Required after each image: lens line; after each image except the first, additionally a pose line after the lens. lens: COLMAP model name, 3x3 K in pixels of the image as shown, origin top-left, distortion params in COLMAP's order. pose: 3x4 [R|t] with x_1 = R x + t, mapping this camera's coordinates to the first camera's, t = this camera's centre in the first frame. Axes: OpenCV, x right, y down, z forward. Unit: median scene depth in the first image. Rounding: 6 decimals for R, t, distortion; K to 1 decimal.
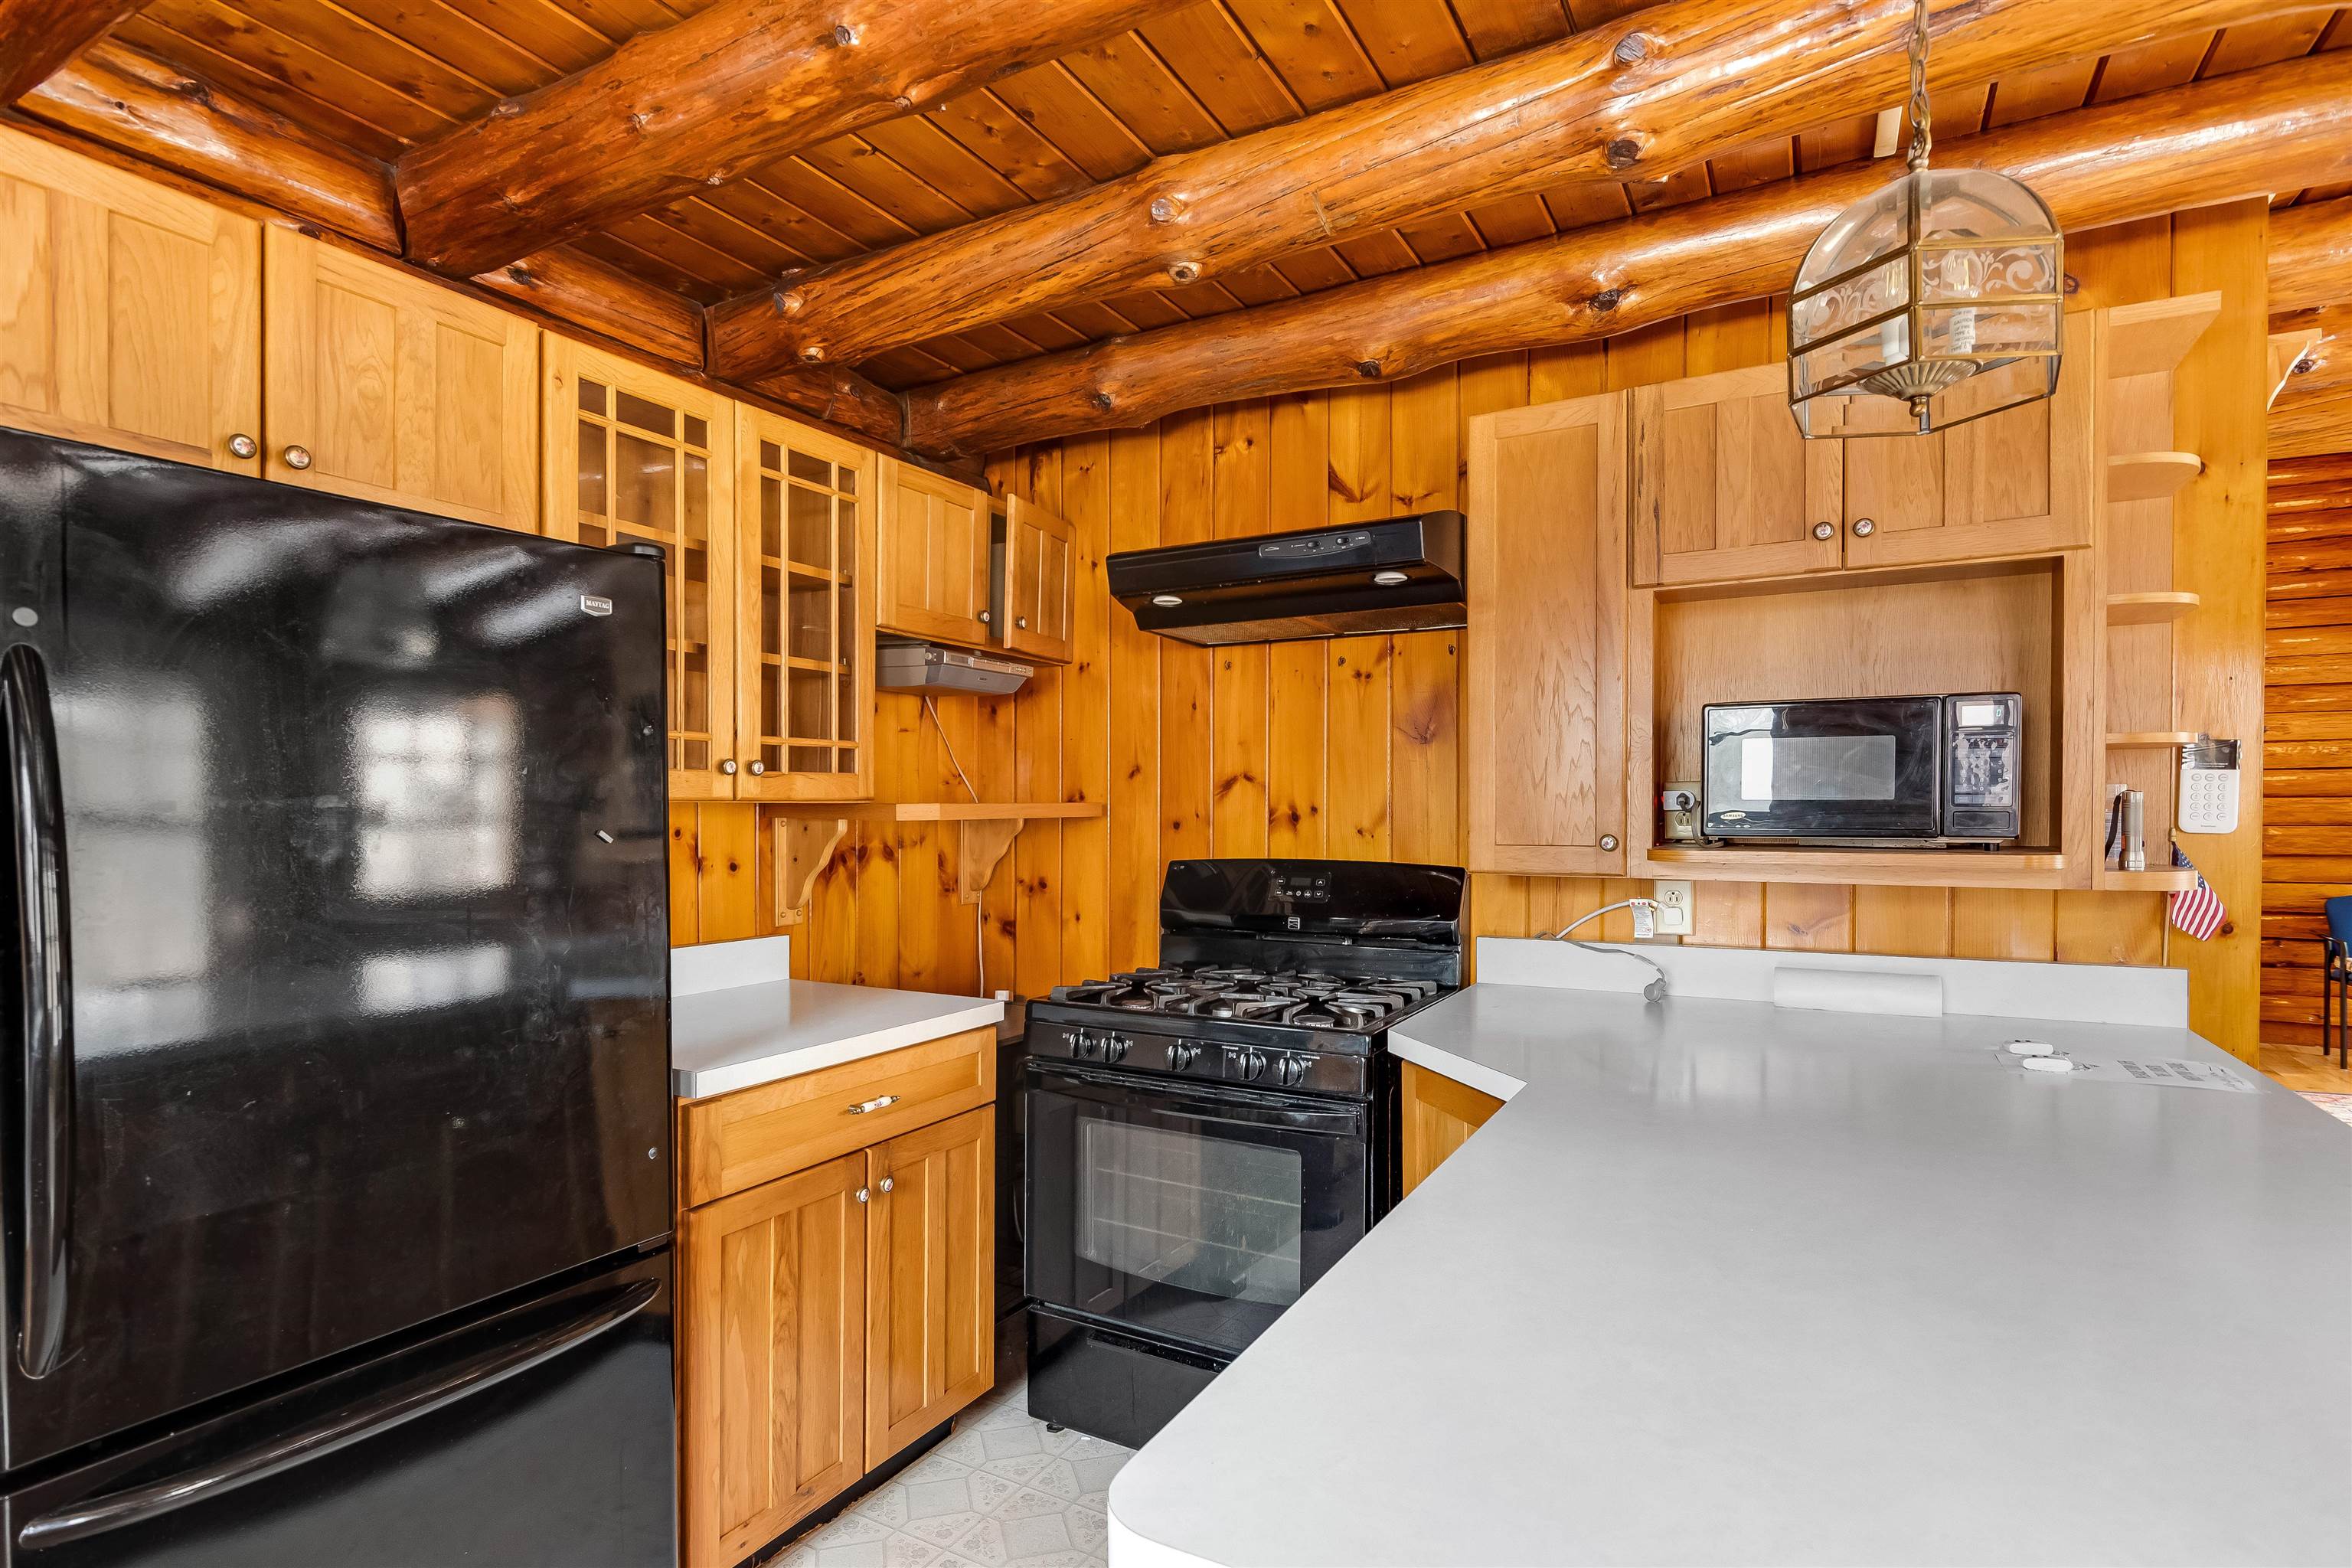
lens RADIAL K [[1148.5, 0, 1197.3], [0, 1148.5, 819.3], [0, 0, 1]] dist [-0.002755, -0.001707]
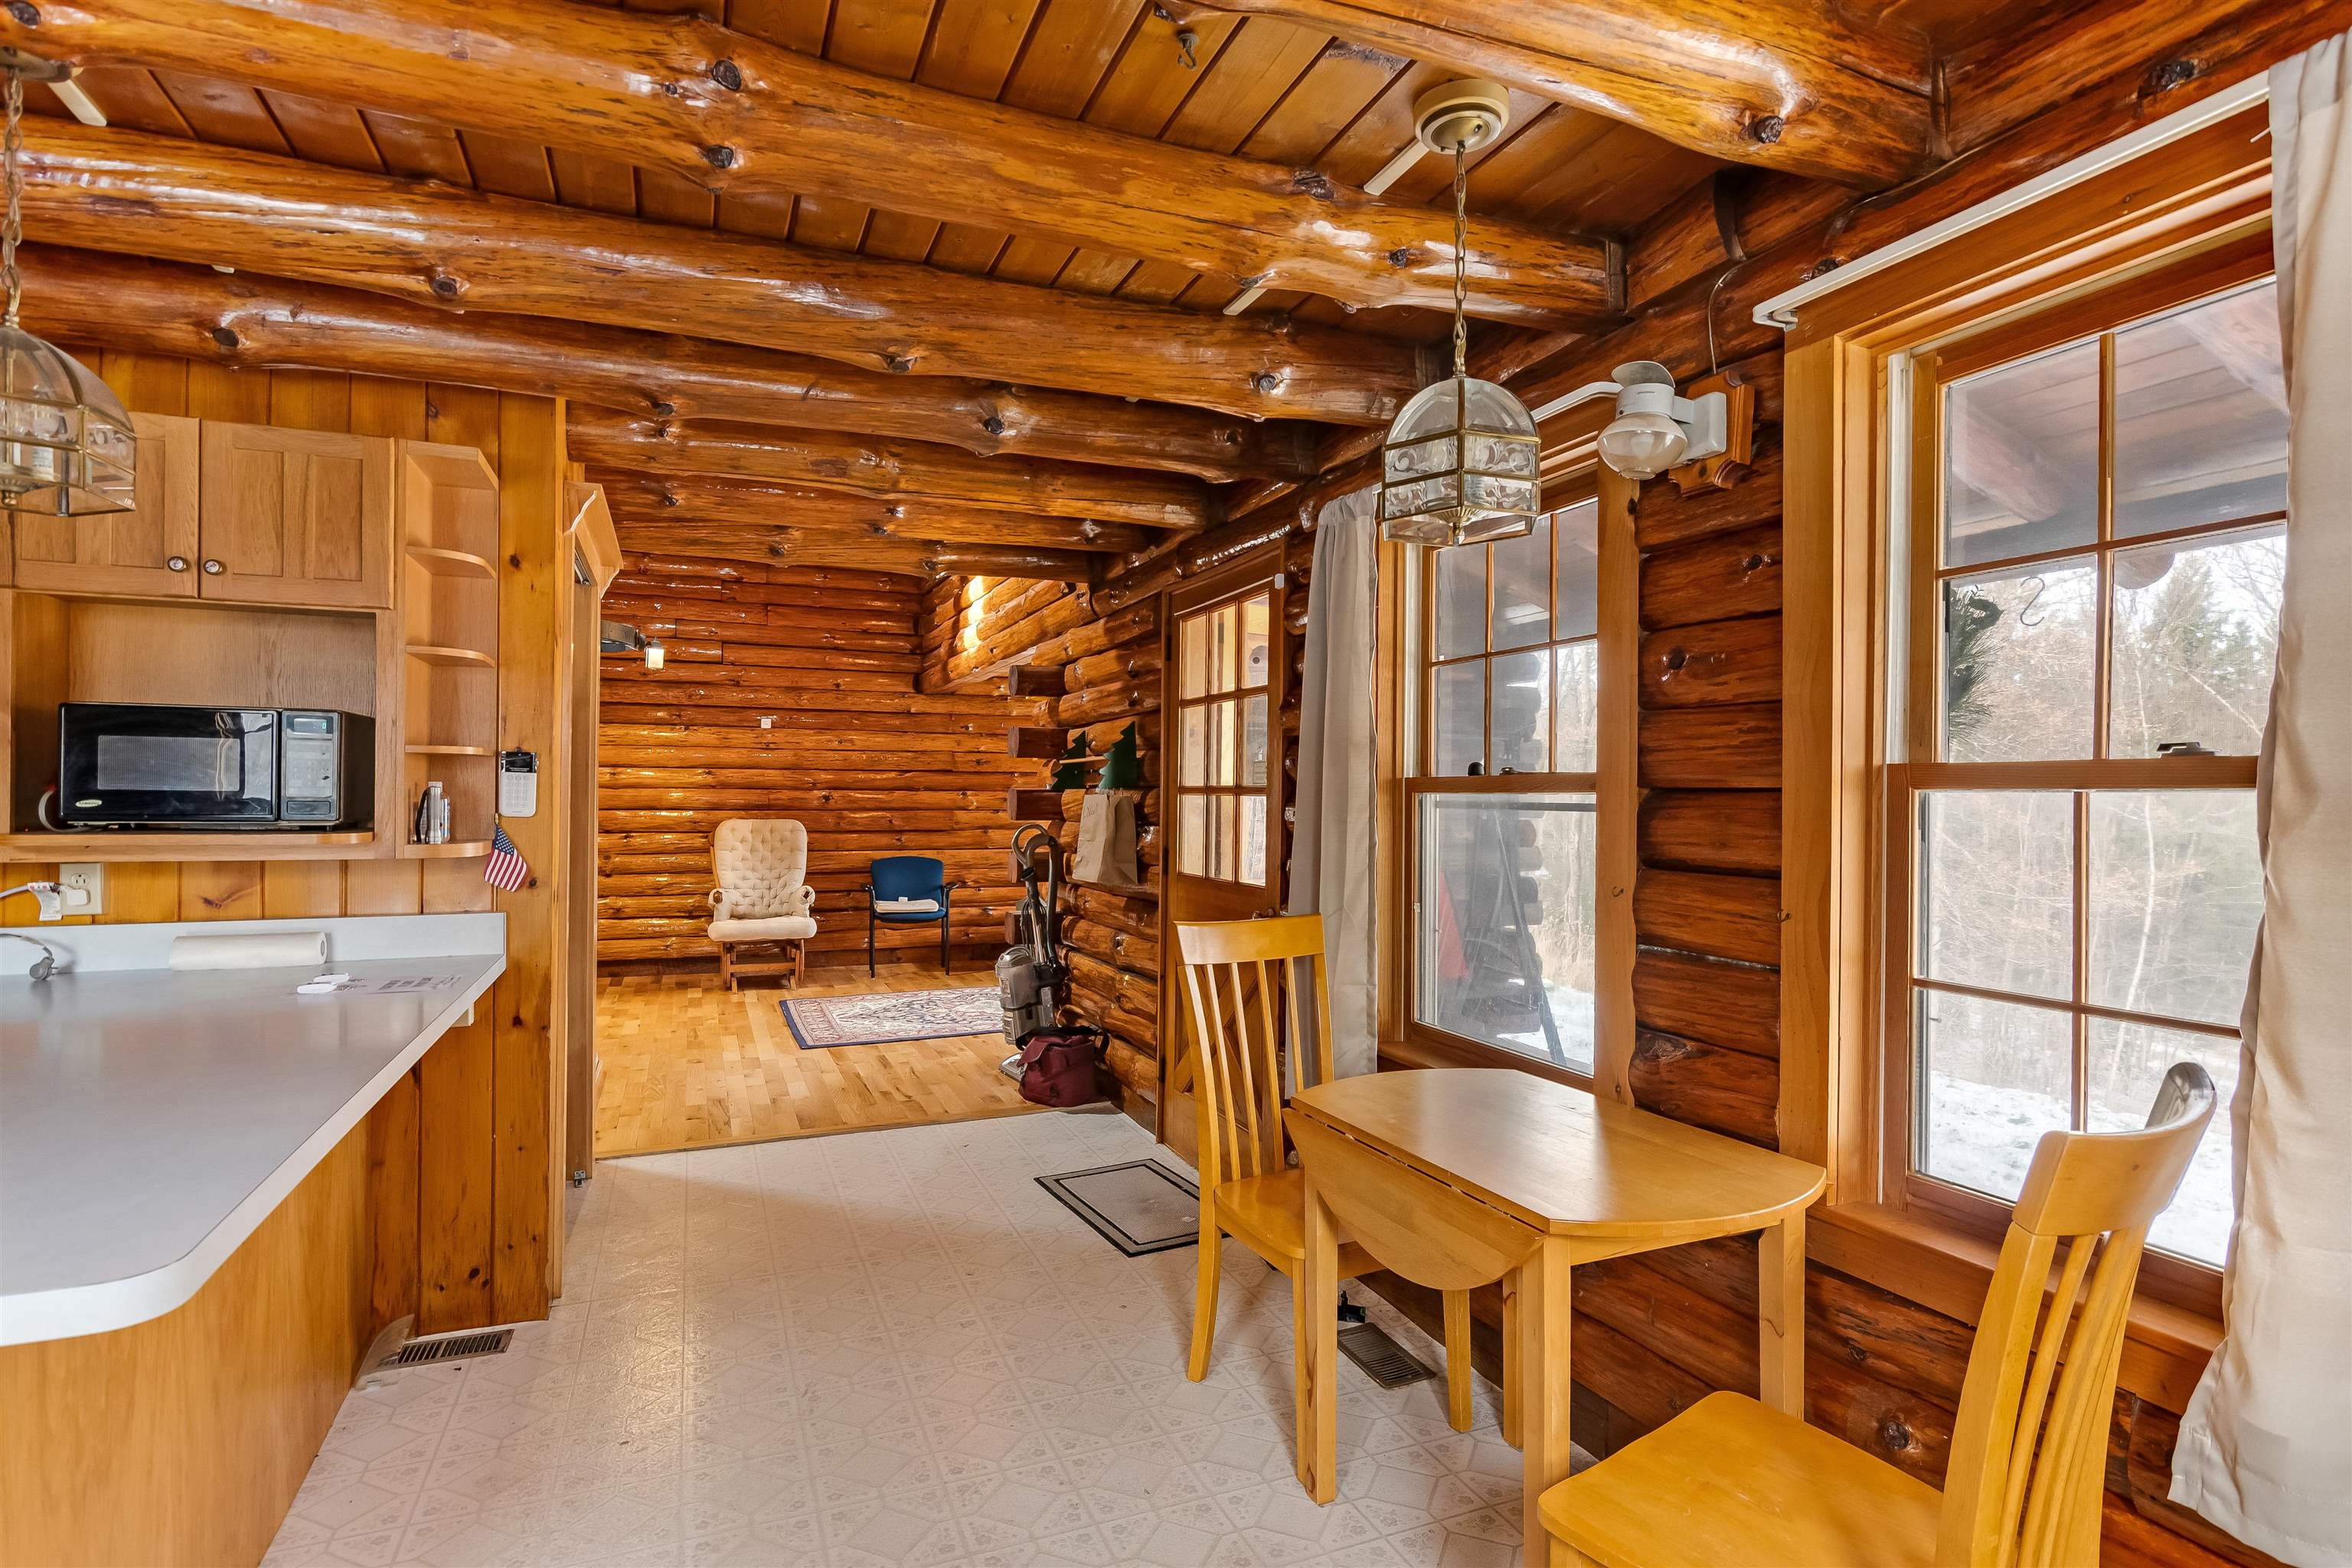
lens RADIAL K [[1148.5, 0, 1183.2], [0, 1148.5, 797.8], [0, 0, 1]] dist [-0.002755, -0.001707]
pose [[0.633731, 0.007693, 0.773515, 0.261480], [-0.004332, 0.999970, -0.006396, -0.005822], [-0.773542, 0.000702, 0.633745, -0.498160]]
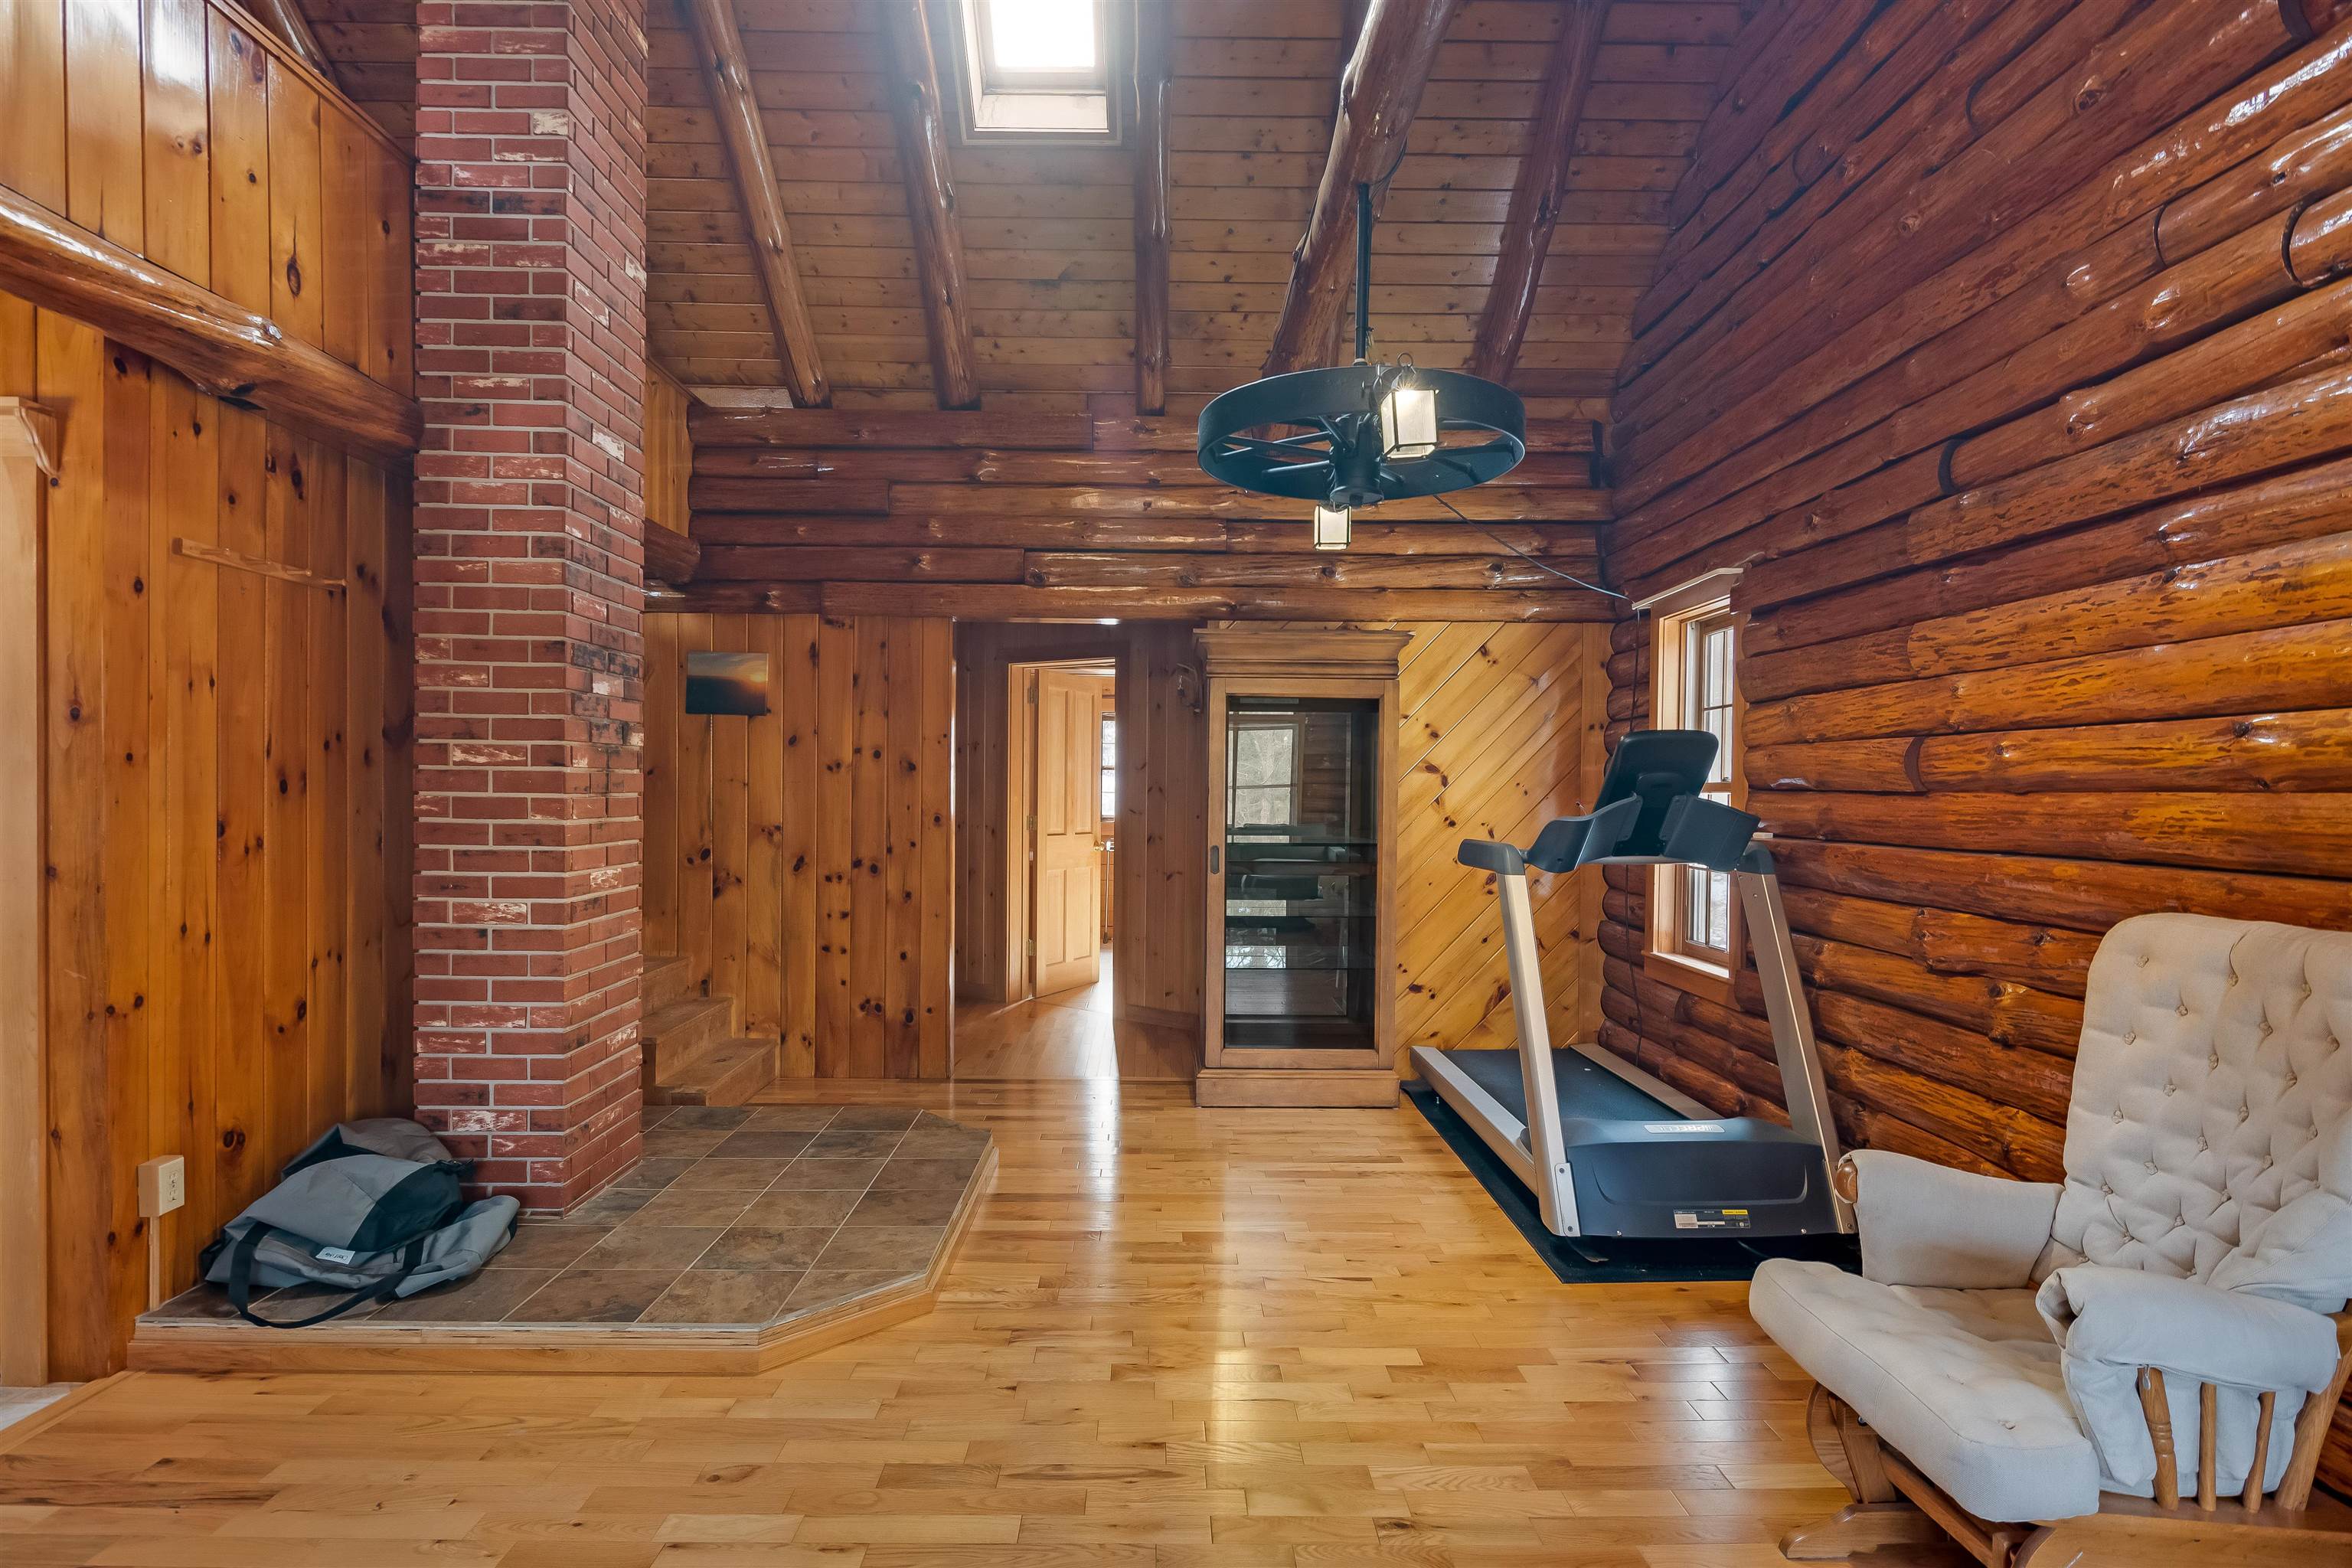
lens RADIAL K [[1169.7, 0, 1176.5], [0, 1169.7, 802.1], [0, 0, 1]] dist [-0.003554, -0.002489]
pose [[0.476659, 0.017973, -0.878904, 2.214551], [-0.016968, 0.999793, 0.011243, -0.032957], [0.878924, 0.009554, 0.476865, 1.409749]]
